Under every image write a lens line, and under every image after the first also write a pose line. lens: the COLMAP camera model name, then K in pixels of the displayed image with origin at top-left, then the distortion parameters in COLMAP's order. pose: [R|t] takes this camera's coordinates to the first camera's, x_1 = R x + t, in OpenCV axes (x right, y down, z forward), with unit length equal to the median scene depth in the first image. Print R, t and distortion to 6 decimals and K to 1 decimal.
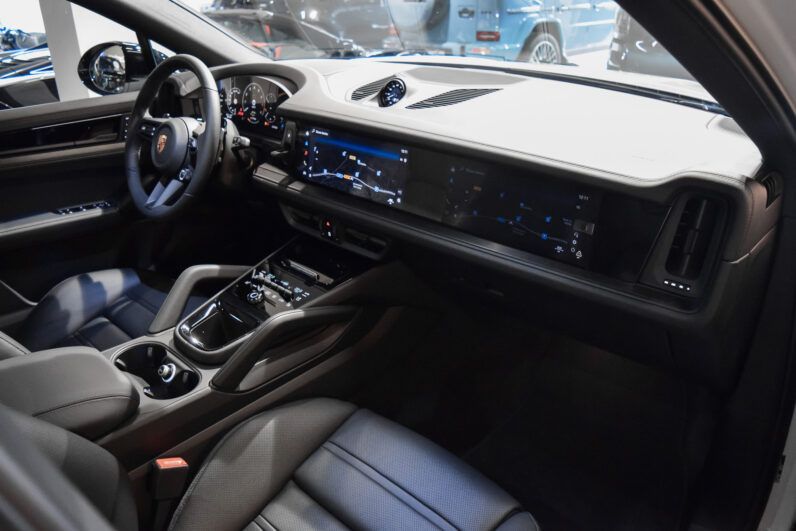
lens RADIAL K [[616.2, 0, 396.5], [0, 616.2, 268.6], [0, 0, 1]] dist [-0.103480, 0.022007]
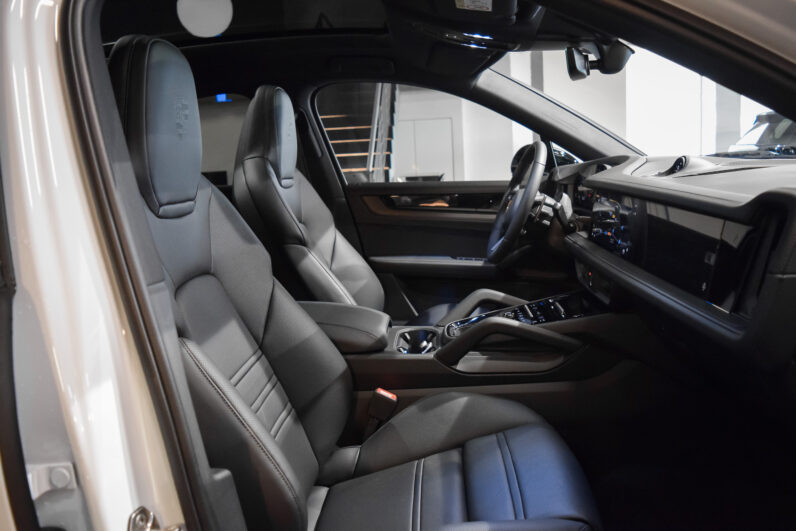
lens RADIAL K [[616.2, 0, 402.6], [0, 616.2, 265.9], [0, 0, 1]] dist [-0.103480, 0.022007]
pose [[0.663008, 0.122904, -0.738454, 0.514068], [-0.299406, 0.947636, -0.111098, 0.149378], [0.686131, 0.294757, 0.665088, 0.002963]]
